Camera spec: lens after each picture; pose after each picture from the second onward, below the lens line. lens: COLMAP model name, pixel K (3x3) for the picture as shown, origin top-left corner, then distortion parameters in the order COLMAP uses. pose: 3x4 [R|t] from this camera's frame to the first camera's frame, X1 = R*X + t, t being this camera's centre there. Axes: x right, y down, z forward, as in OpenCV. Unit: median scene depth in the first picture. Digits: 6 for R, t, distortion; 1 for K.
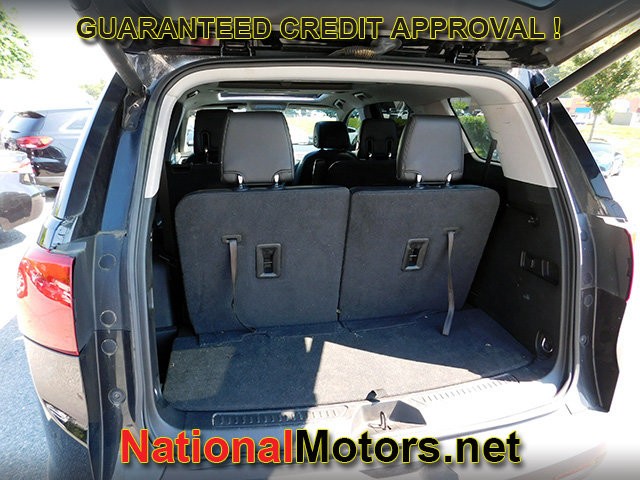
lens RADIAL K [[422.6, 0, 319.7], [0, 422.6, 239.3], [0, 0, 1]] dist [-0.019229, 0.019095]
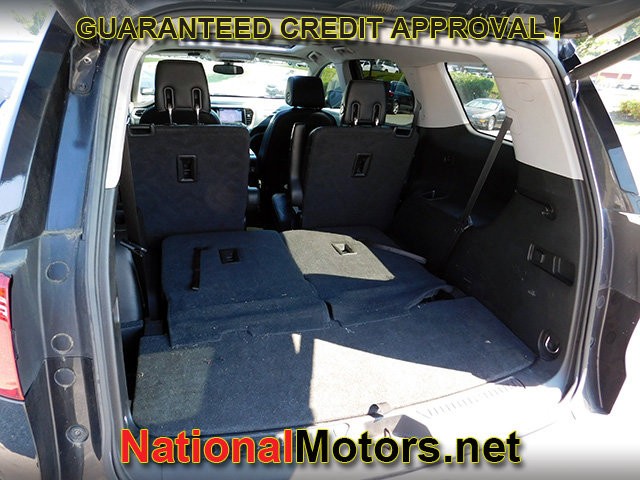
lens RADIAL K [[422.6, 0, 320.3], [0, 422.6, 241.0], [0, 0, 1]] dist [-0.019229, 0.019095]
pose [[0.994576, 0.013840, 0.103091, -0.082798], [-0.025532, 0.993269, 0.112981, -0.079967], [-0.100834, -0.115001, 0.988234, 0.153751]]
